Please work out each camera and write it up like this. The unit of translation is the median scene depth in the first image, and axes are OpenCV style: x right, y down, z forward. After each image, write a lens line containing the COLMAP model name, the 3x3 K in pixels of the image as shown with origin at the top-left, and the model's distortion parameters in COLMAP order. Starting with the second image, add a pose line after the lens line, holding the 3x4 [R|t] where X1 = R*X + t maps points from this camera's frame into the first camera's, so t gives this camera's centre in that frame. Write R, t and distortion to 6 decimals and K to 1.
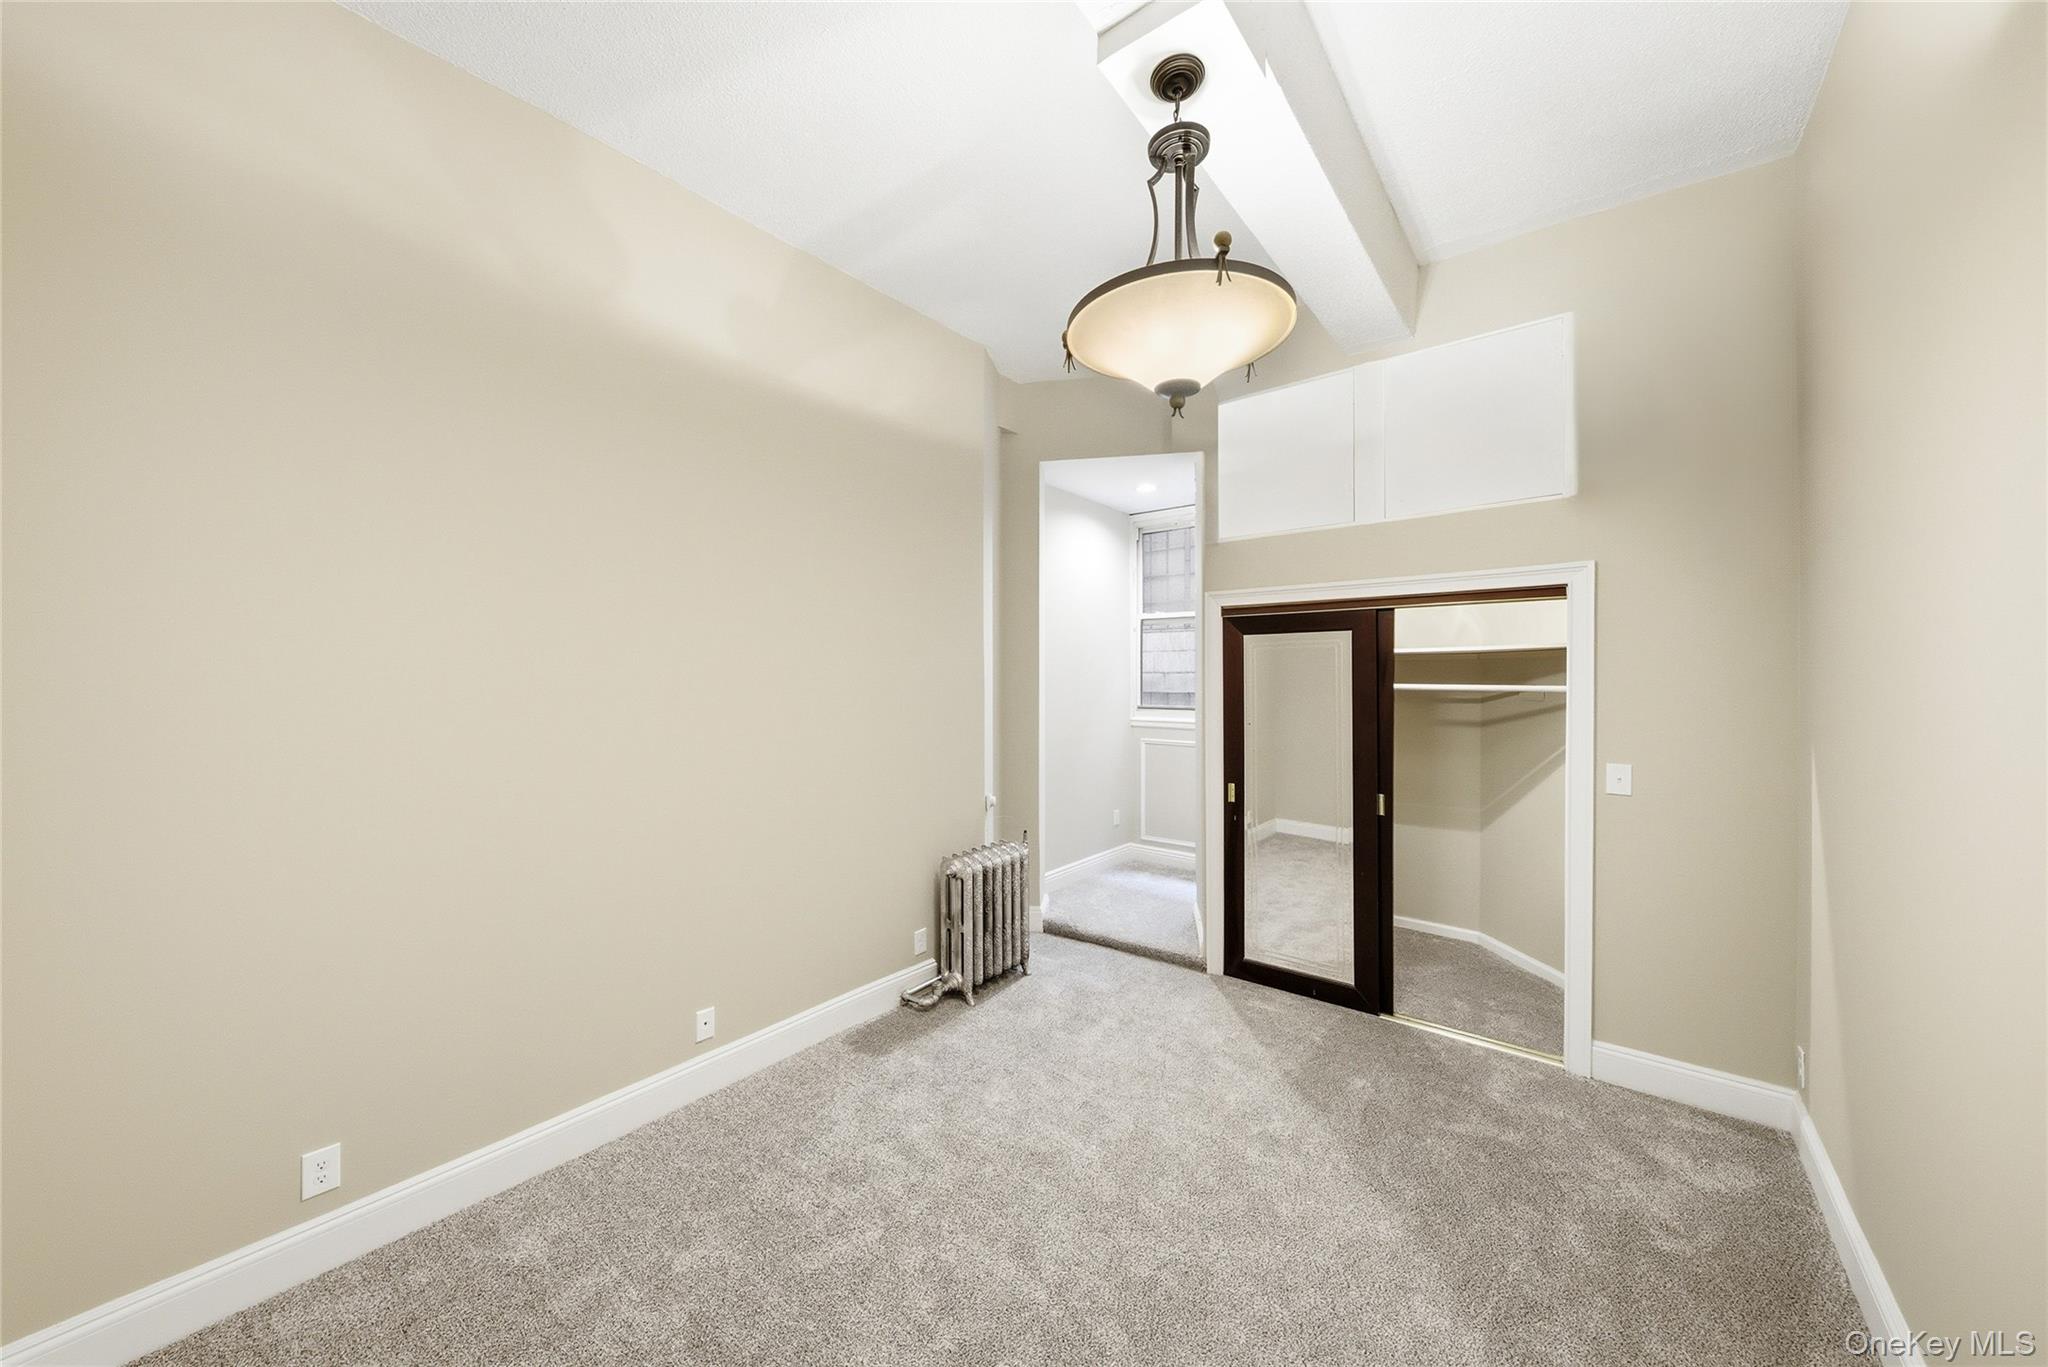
lens RADIAL K [[704.6, 0, 1024.0], [0, 704.6, 683.5], [0, 0, 1]] dist [0.013270, -0.006861]
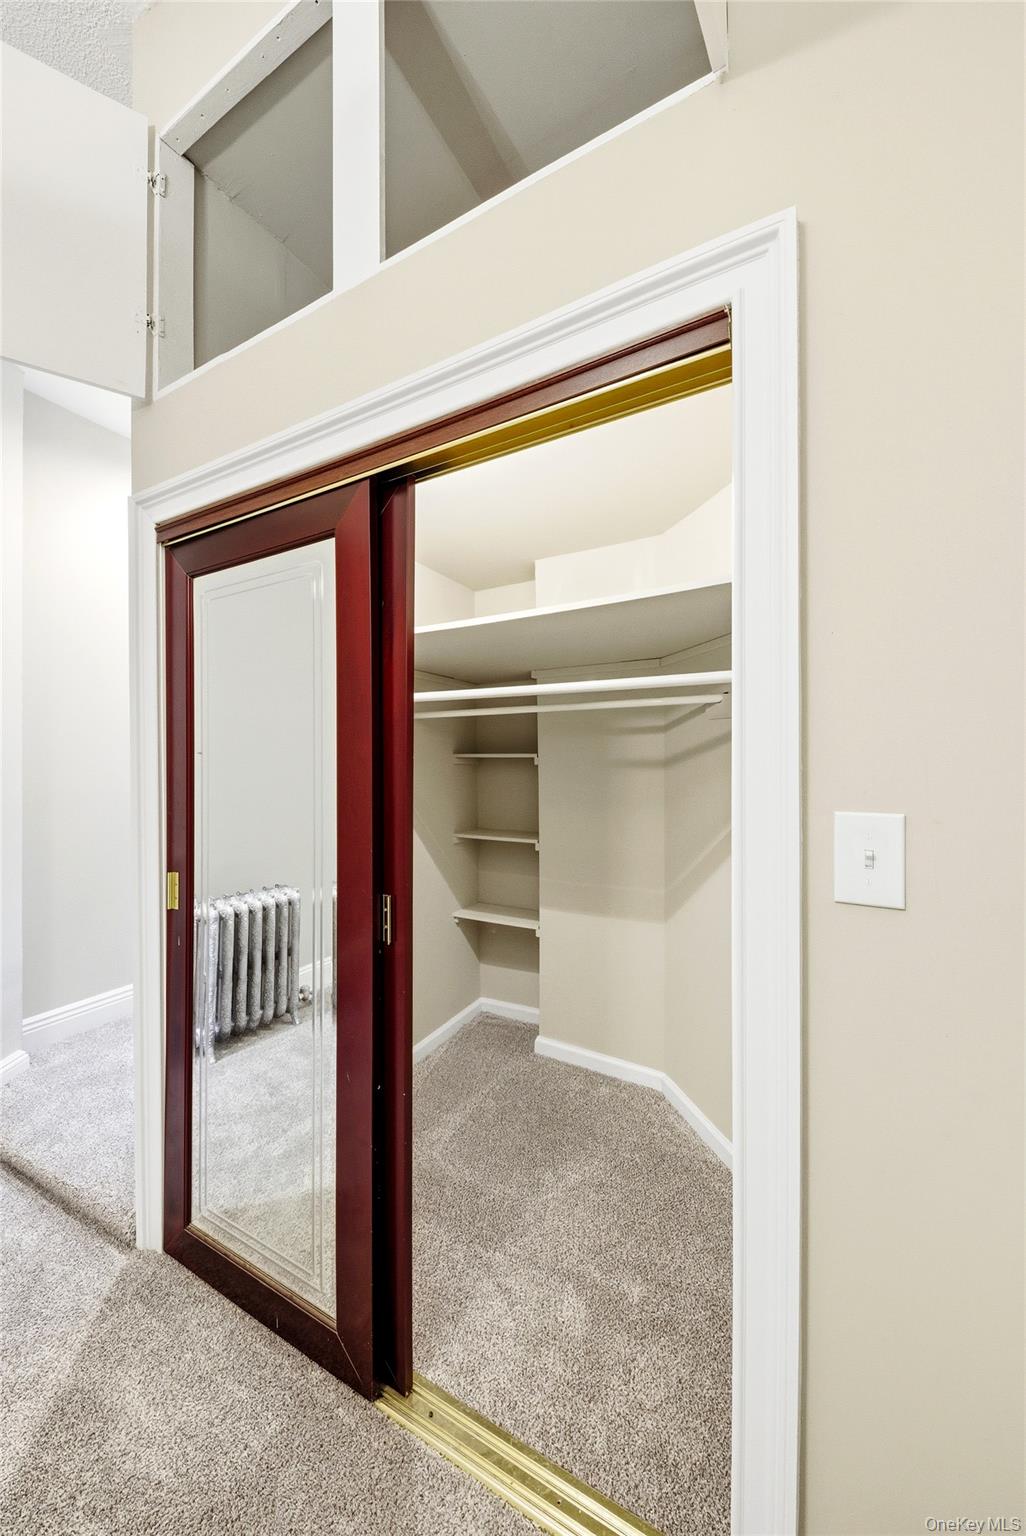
lens RADIAL K [[528.5, 0, 529.6], [0, 528.5, 768.9], [0, 0, 1]] dist [0.013270, -0.006861]
pose [[0.984403, -0.006026, 0.175824, 0.484401], [0.006604, 0.999975, -0.002699, 0.071250], [-0.175804, 0.003818, 0.984418, 0.592156]]
